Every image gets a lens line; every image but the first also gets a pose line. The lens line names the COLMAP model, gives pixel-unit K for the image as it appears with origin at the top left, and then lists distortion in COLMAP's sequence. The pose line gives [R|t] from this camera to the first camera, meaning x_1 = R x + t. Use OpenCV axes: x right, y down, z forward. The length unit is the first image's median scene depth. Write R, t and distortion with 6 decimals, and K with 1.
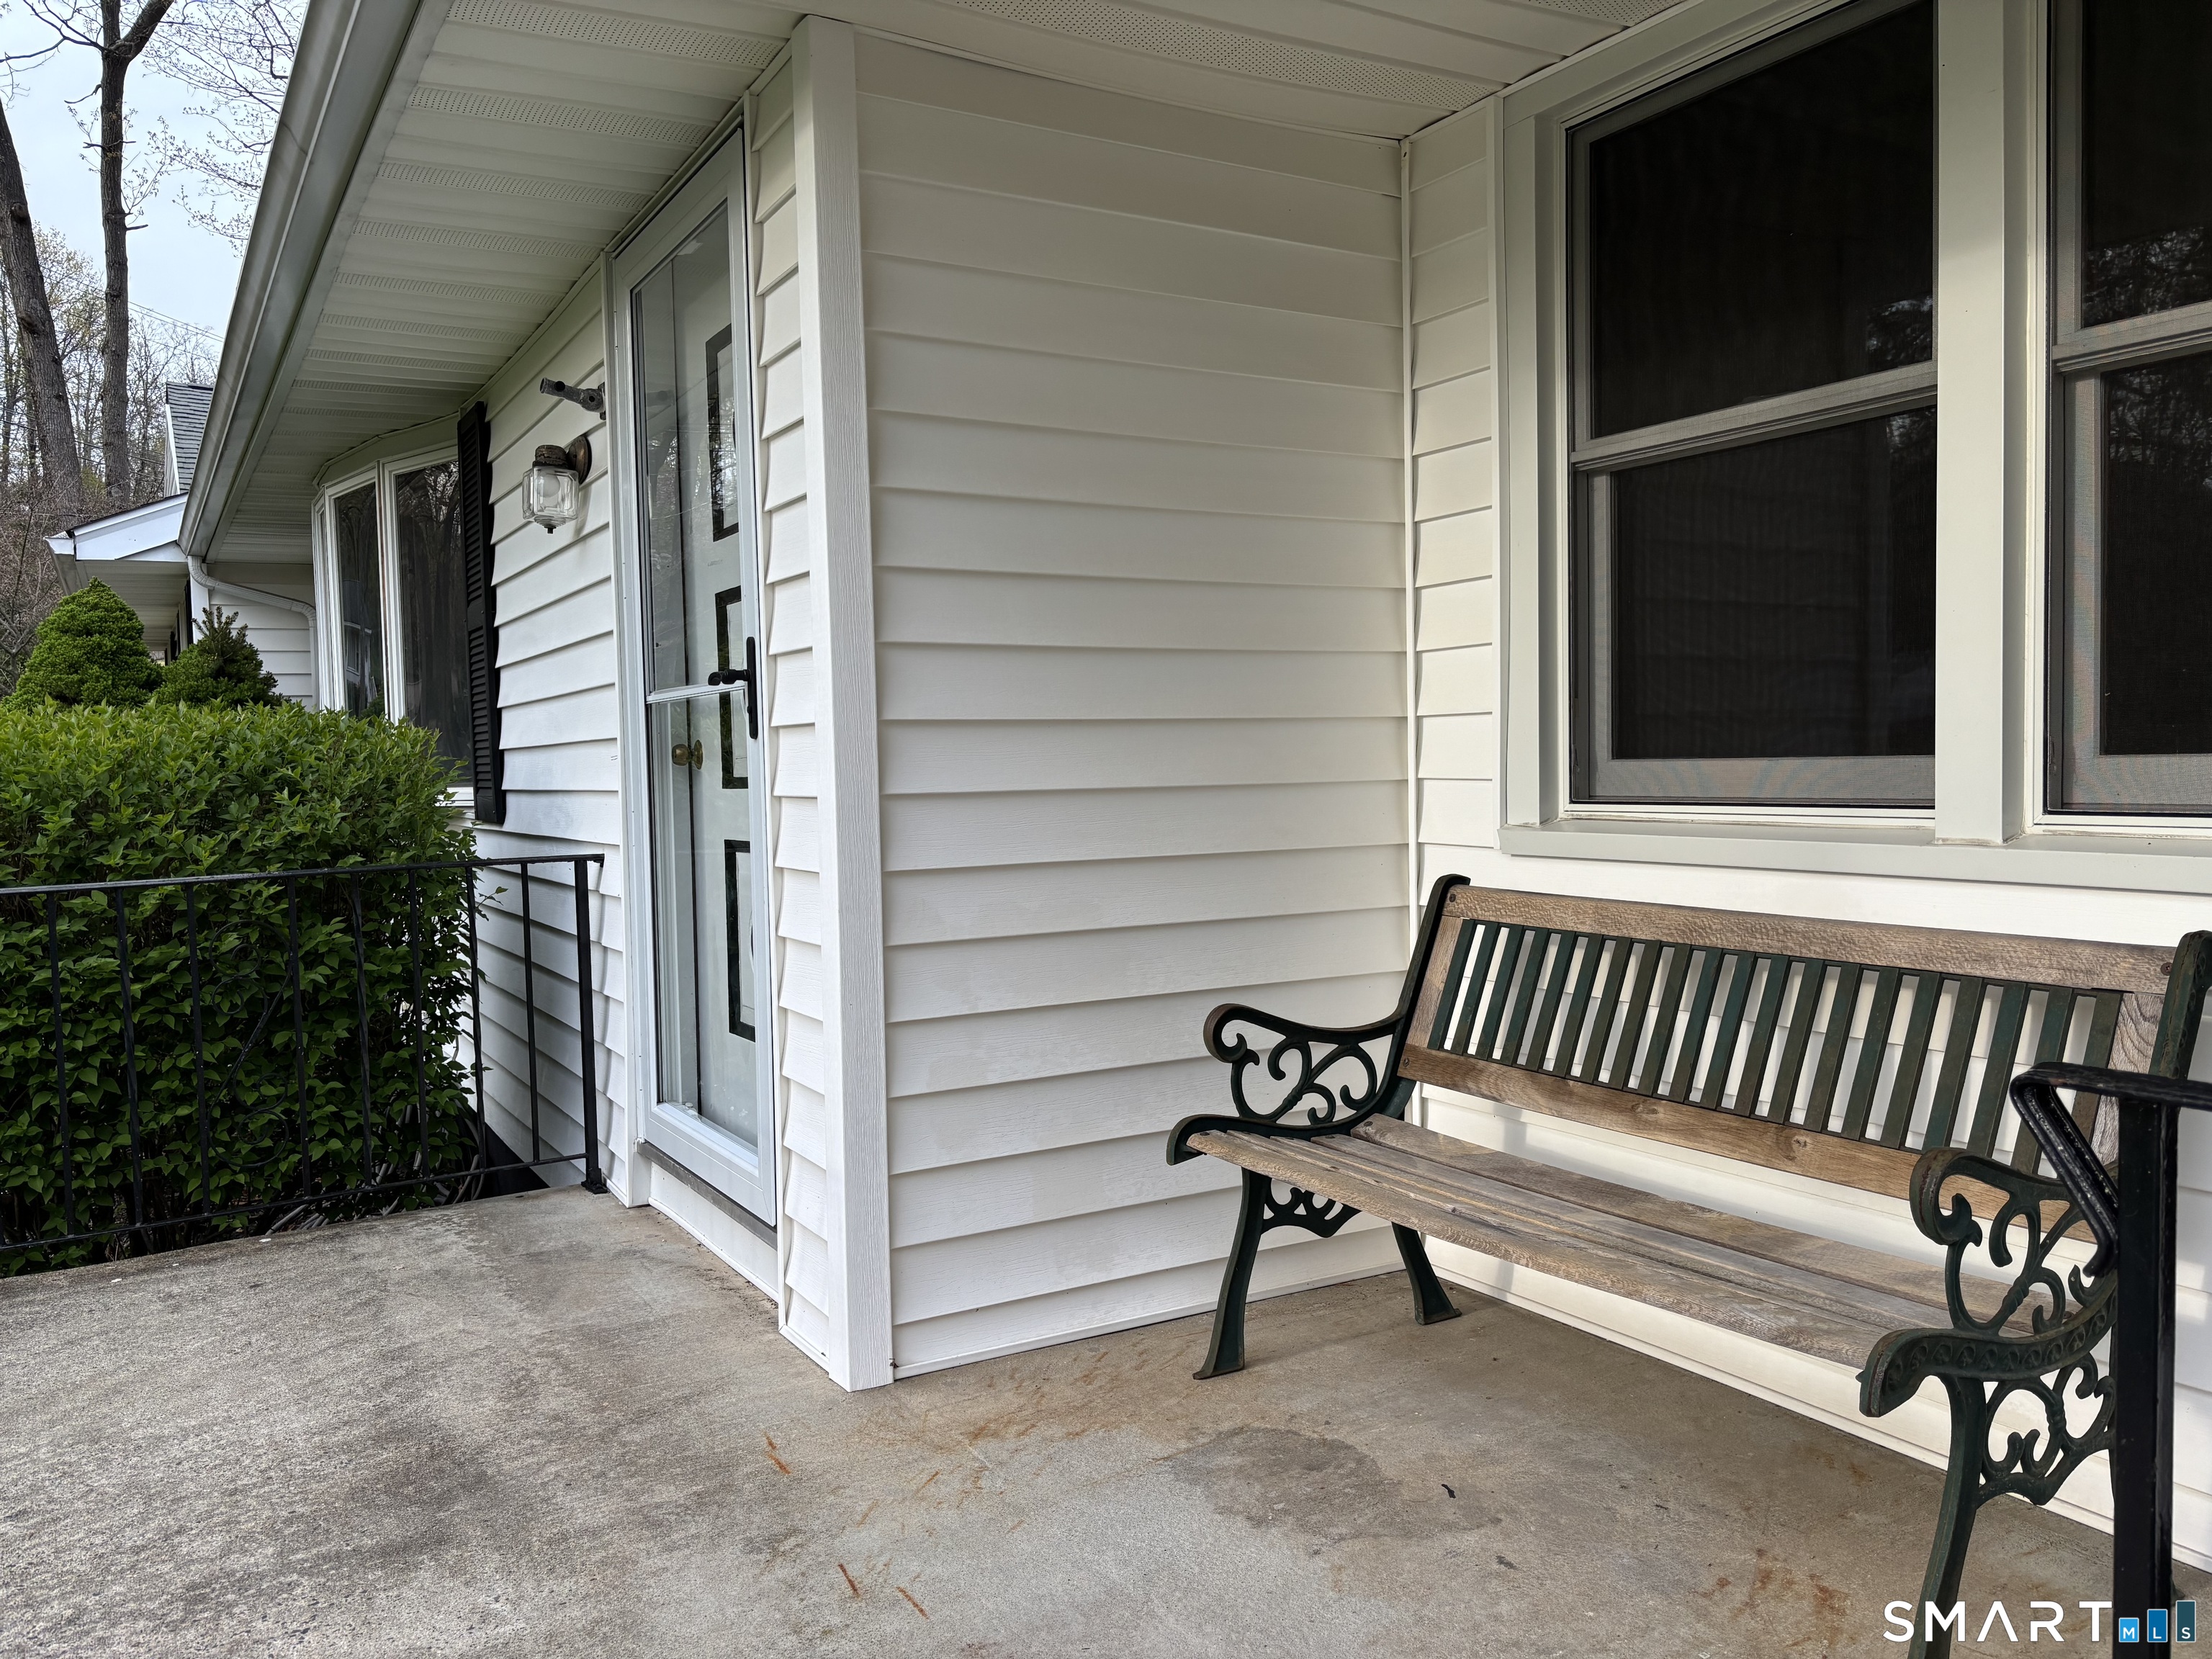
lens RADIAL K [[1671.0, 0, 1105.0], [0, 1671.0, 836.6], [0, 0, 1]] dist [0.063657, -0.062096]
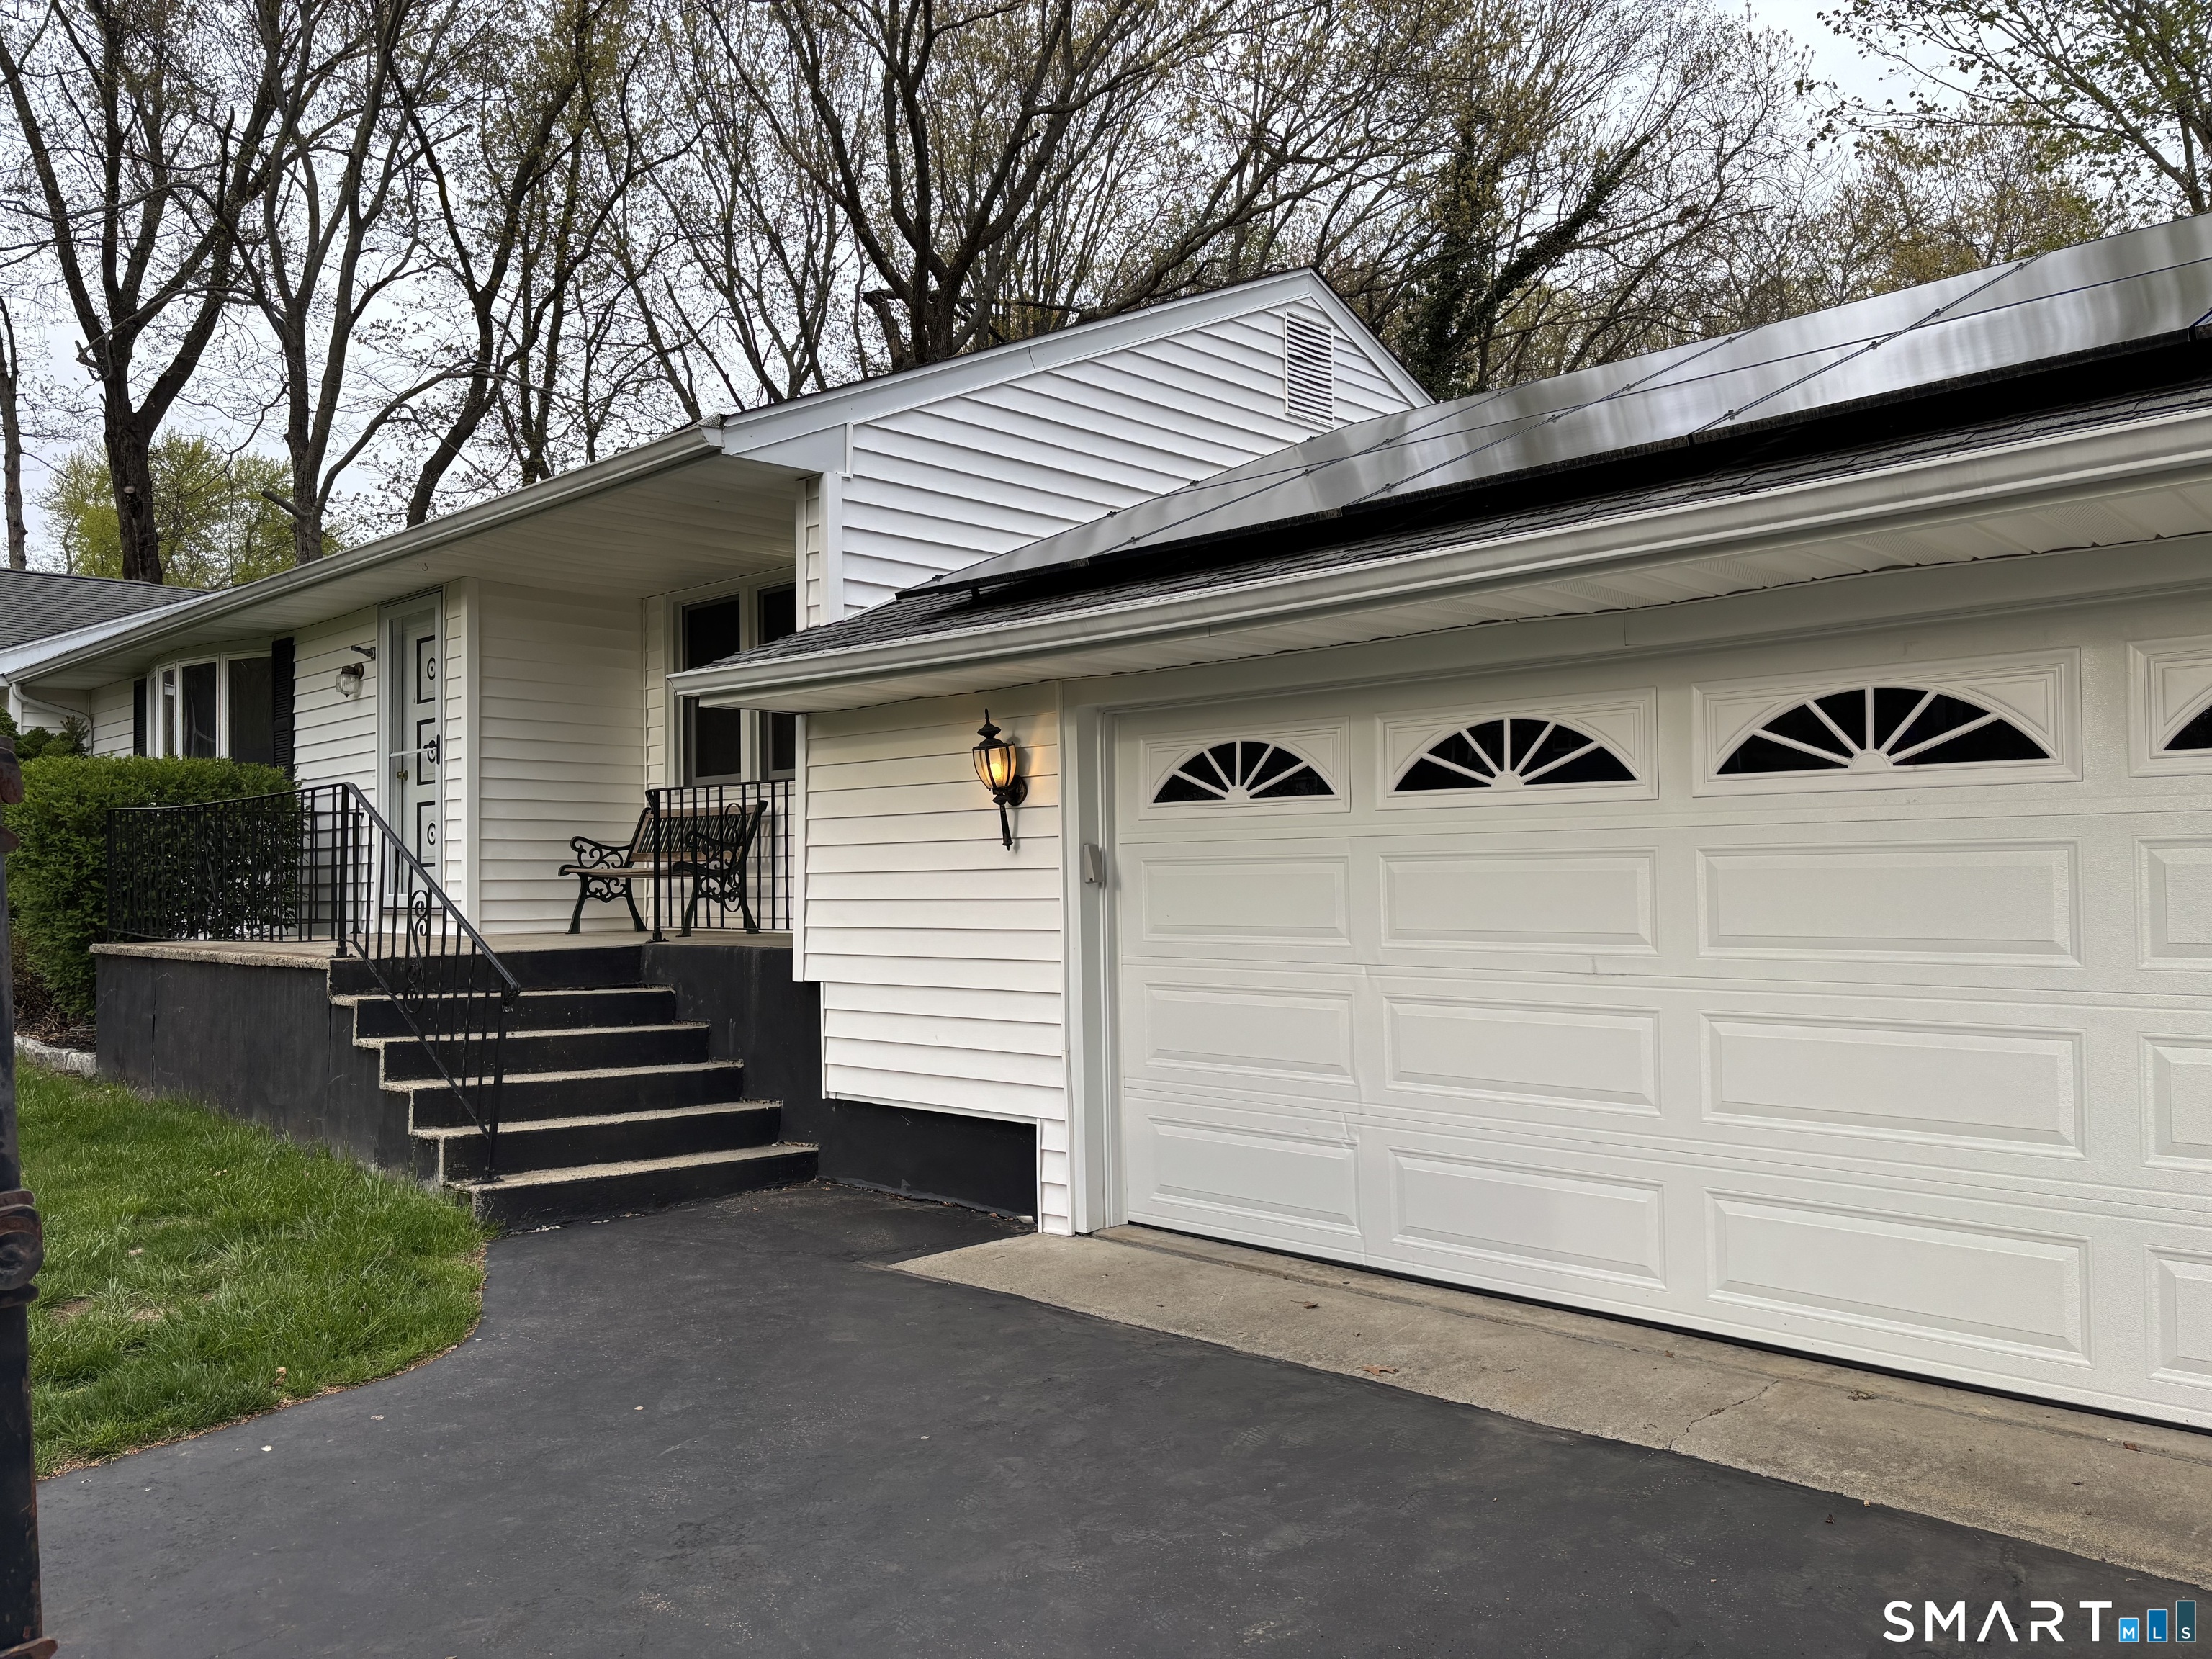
lens RADIAL K [[1671.0, 0, 1091.7], [0, 1671.0, 828.1], [0, 0, 1]] dist [0.063657, -0.062096]
pose [[0.966822, 0.018721, 0.254763, 0.167337], [0.002746, 0.996492, -0.083648, 0.294399], [-0.255435, 0.081573, 0.963379, -2.146411]]
